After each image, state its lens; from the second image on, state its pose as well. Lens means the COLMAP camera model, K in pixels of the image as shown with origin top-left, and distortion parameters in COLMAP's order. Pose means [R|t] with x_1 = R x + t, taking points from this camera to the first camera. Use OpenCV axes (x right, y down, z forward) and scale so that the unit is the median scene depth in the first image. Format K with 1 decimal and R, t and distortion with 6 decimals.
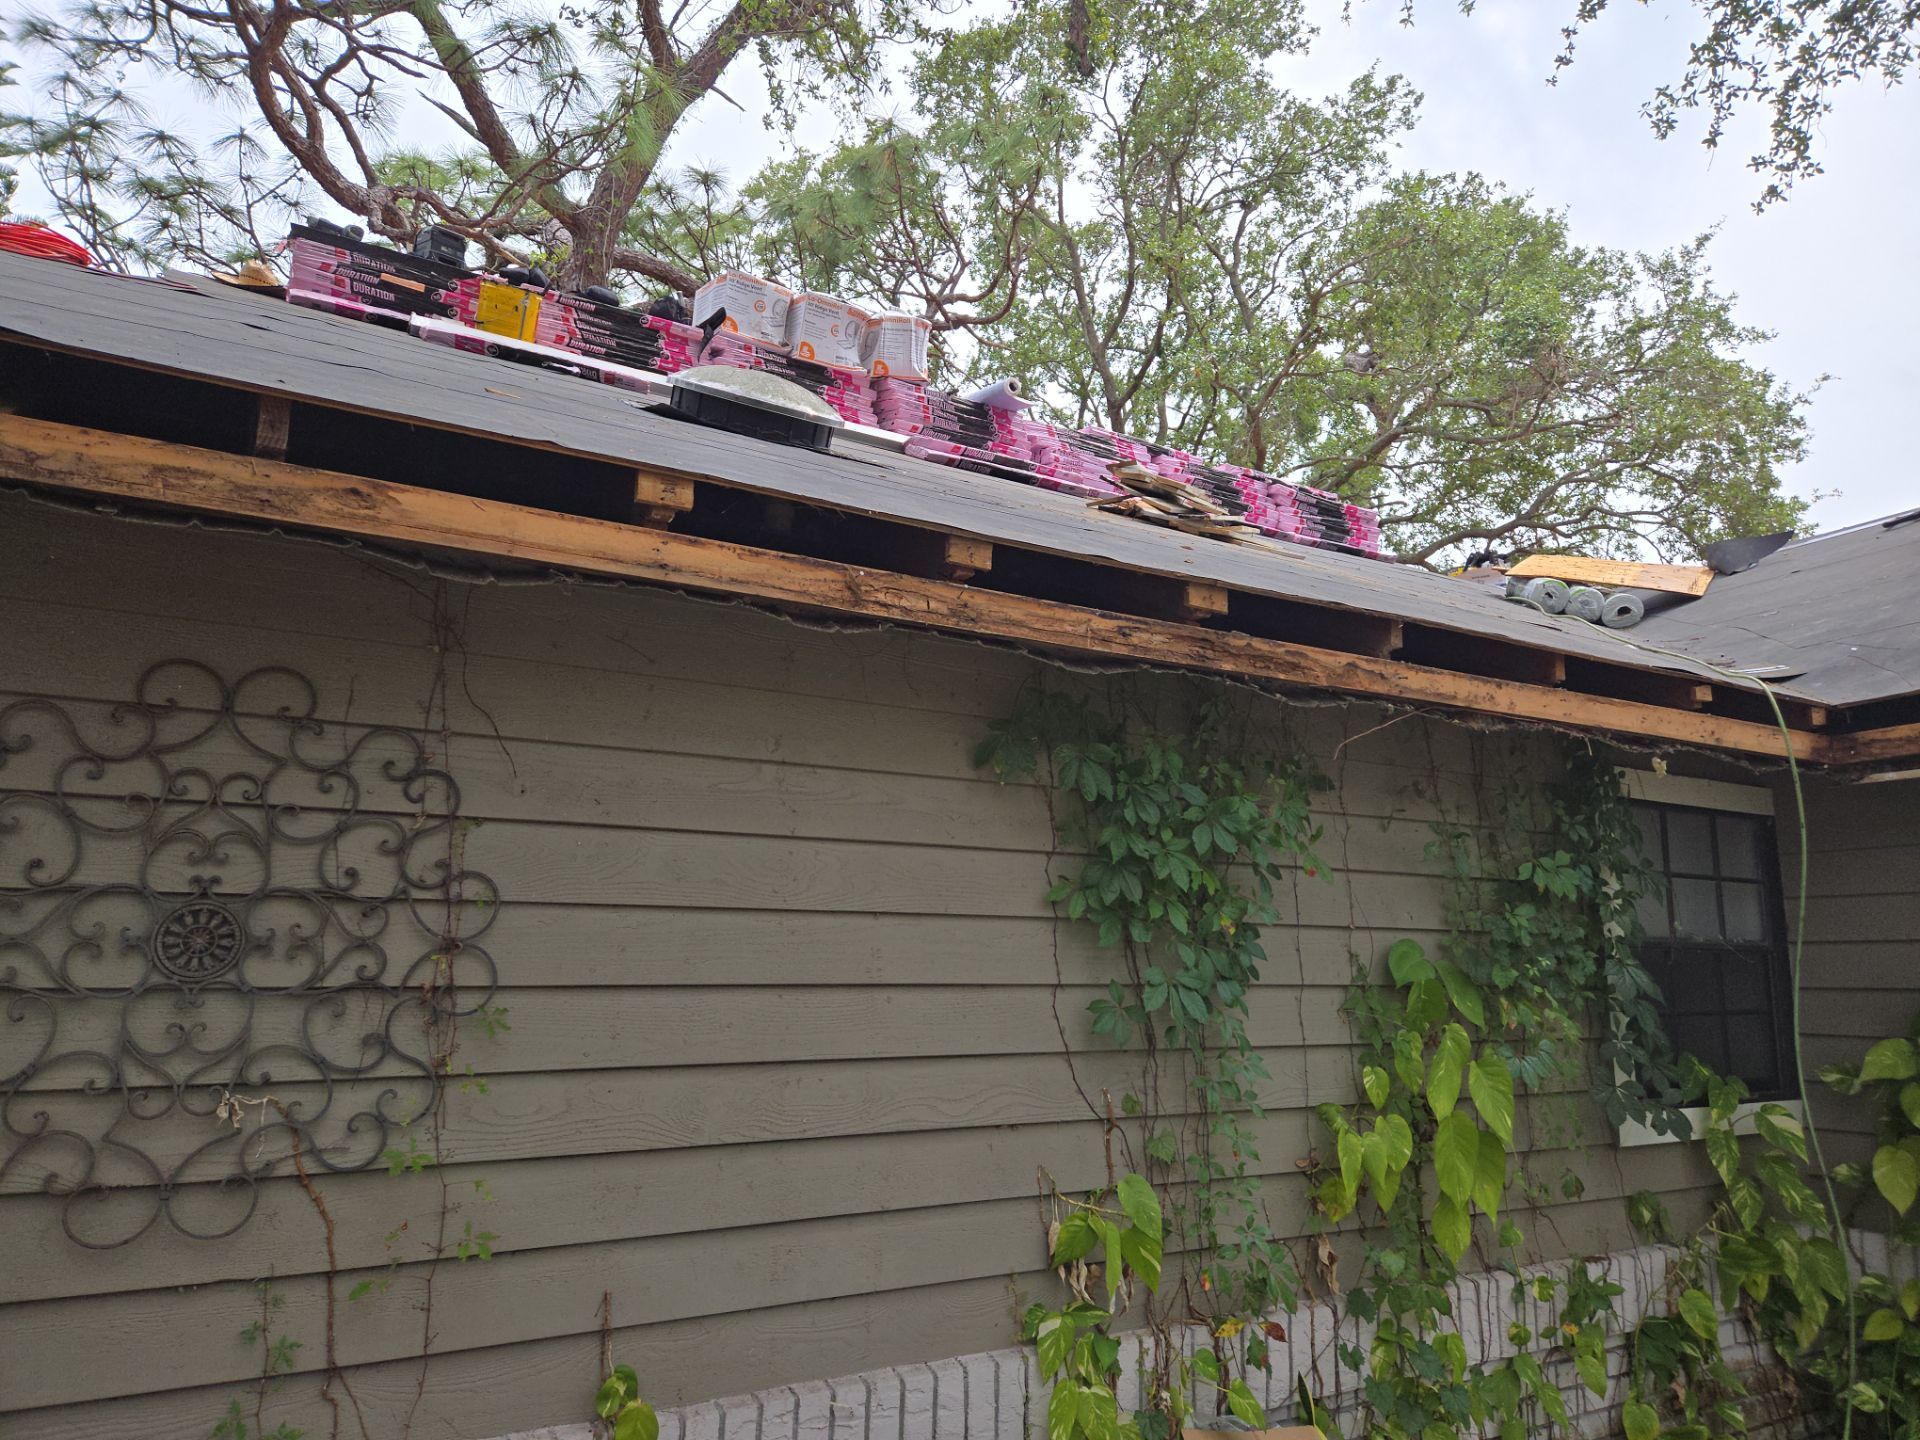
lens RADIAL K [[1311.3, 0, 930.1], [0, 1311.3, 709.2], [0, 0, 1]] dist [0.046601, -0.029432]
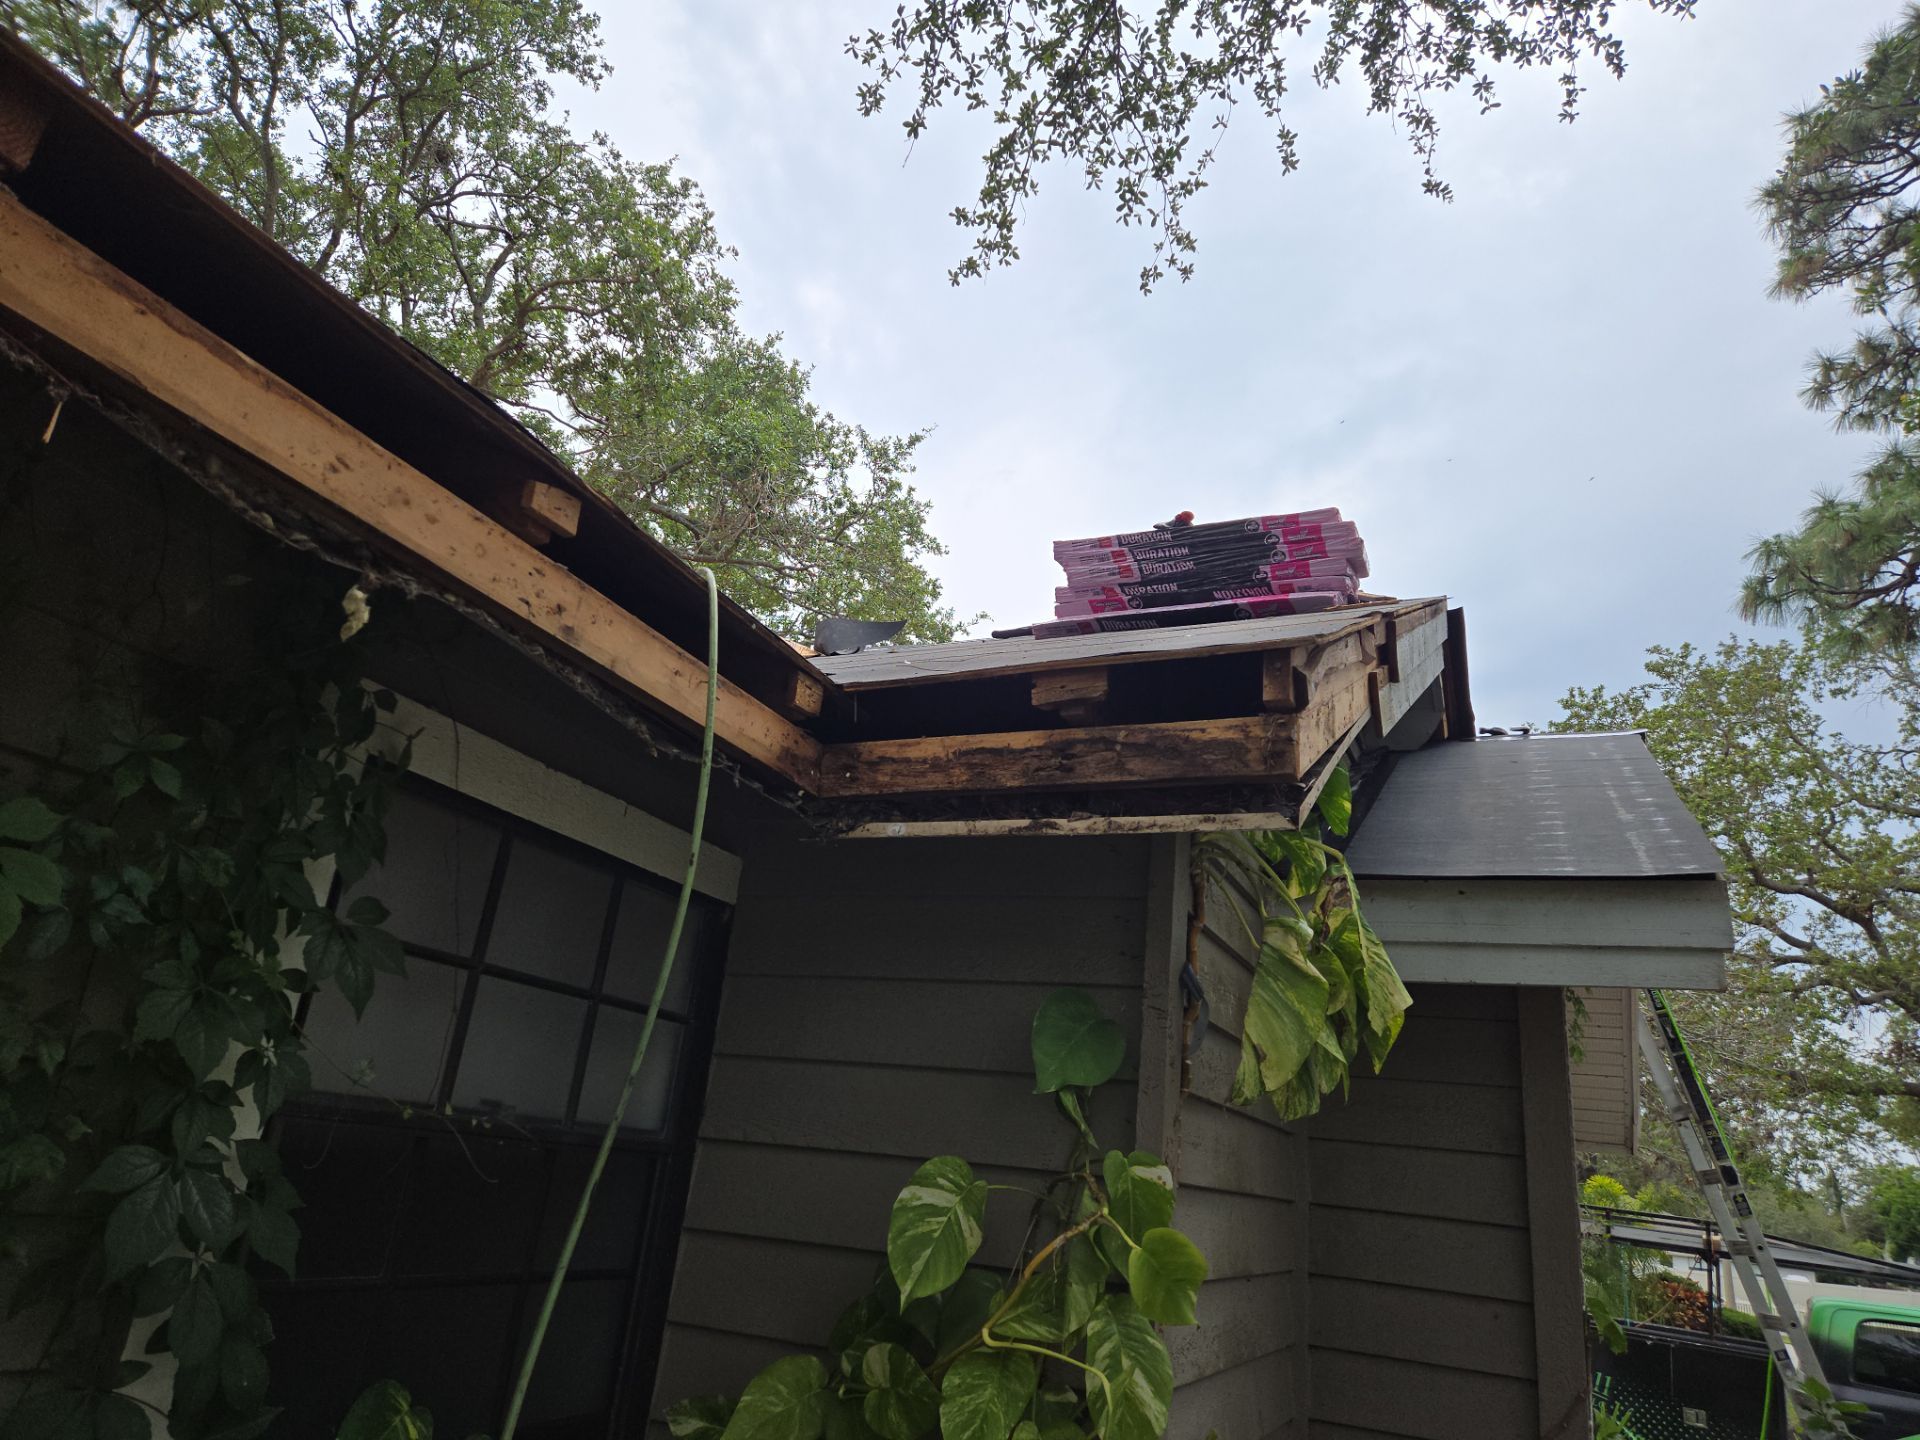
lens RADIAL K [[1311.3, 0, 962.9], [0, 1311.3, 730.0], [0, 0, 1]] dist [0.046601, -0.029432]
pose [[0.801610, 0.253940, 0.541235, 0.338883], [-0.196987, 0.966942, -0.161923, 0.069061], [-0.564461, 0.023183, 0.825134, 0.416839]]
